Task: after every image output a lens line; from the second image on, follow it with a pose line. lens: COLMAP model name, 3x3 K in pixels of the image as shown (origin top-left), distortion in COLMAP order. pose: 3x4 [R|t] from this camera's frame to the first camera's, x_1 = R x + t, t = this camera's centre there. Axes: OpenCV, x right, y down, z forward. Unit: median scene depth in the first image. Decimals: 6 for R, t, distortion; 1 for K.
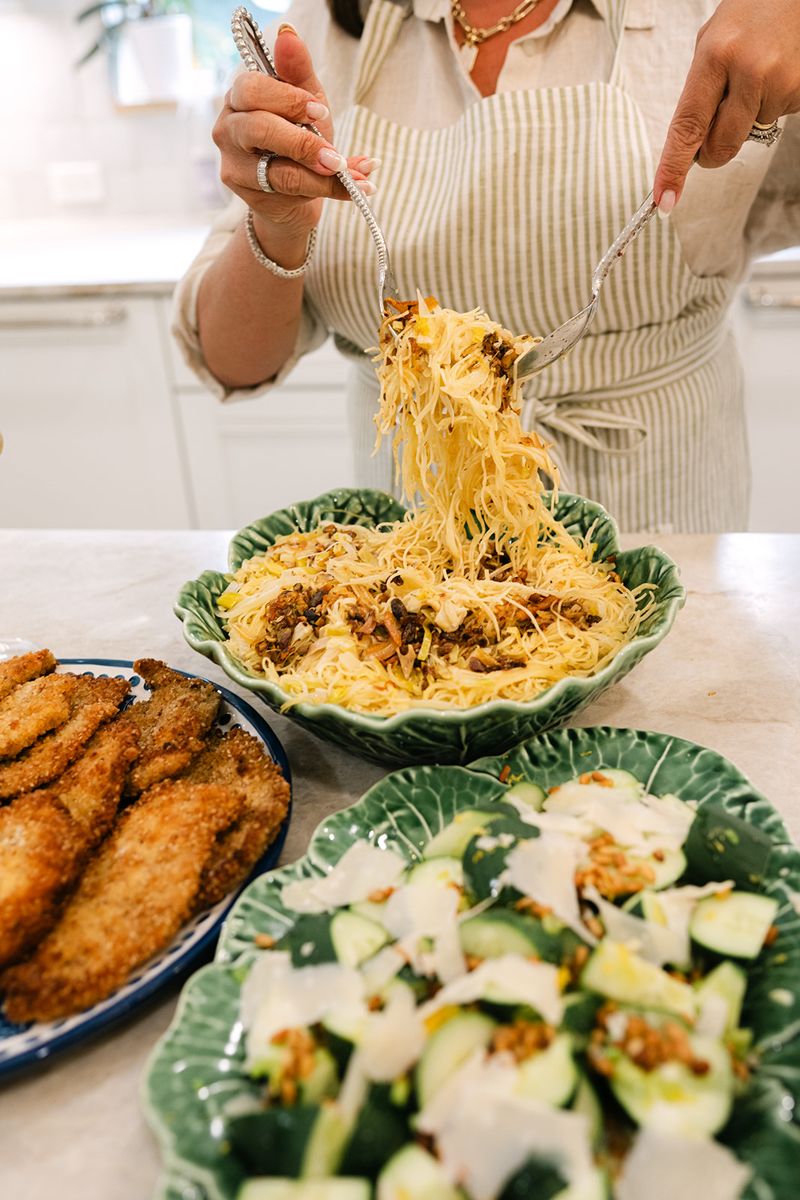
lens RADIAL K [[1152.3, 0, 425.3], [0, 1152.3, 600.3], [0, 0, 1]] dist [-0.005479, 0.003753]
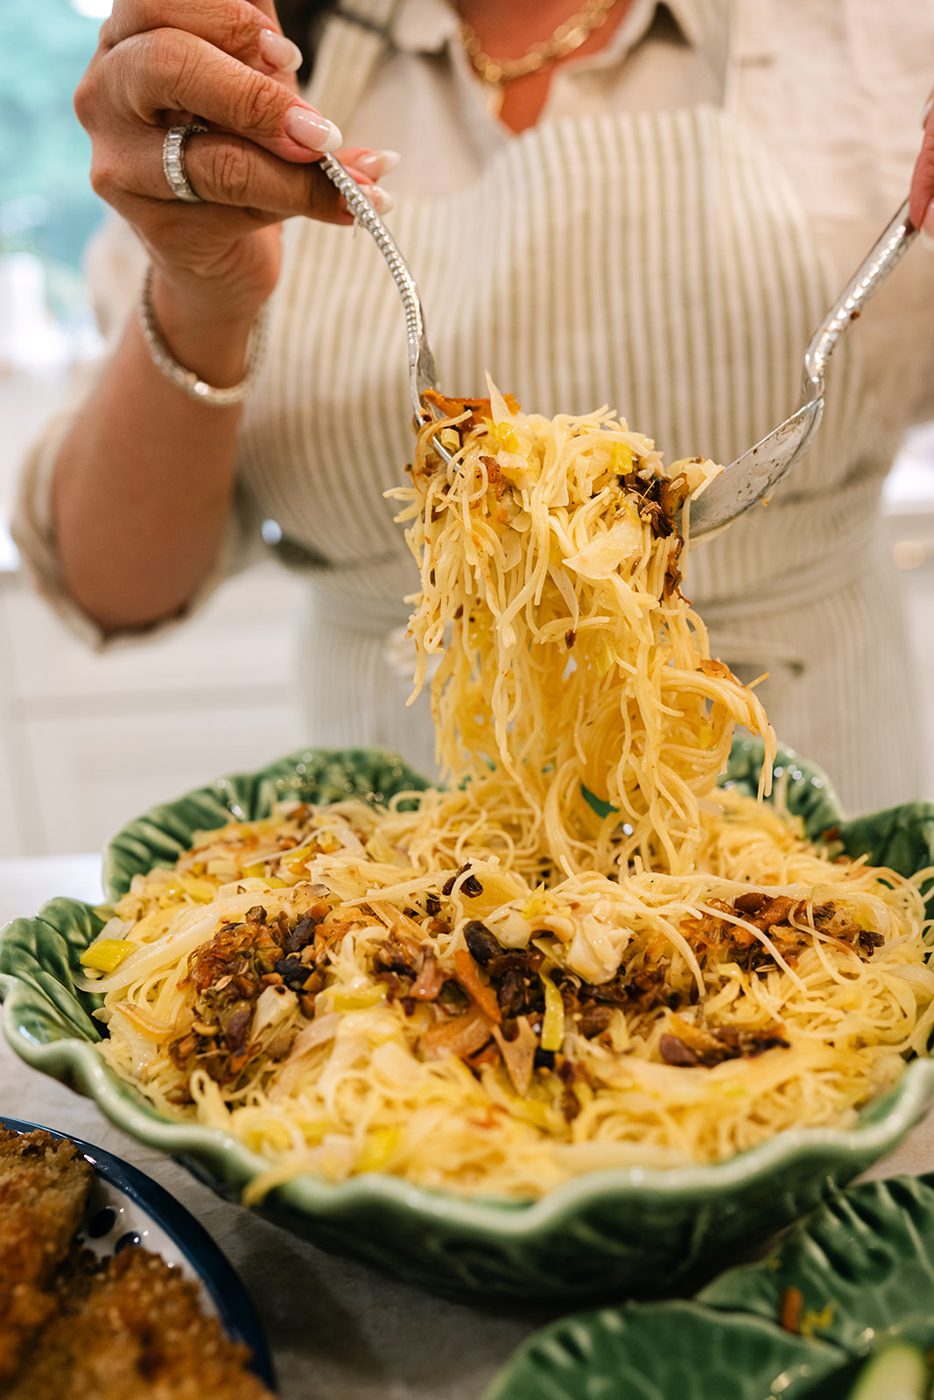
lens RADIAL K [[1344.3, 0, 496.5], [0, 1344.3, 700.3], [0, 0, 1]] dist [-0.005479, 0.003753]
pose [[0.990391, -0.043078, 0.131413, -0.085367], [0.069642, 0.976321, -0.204813, 0.023938], [-0.119478, 0.211997, 0.969939, 0.452380]]
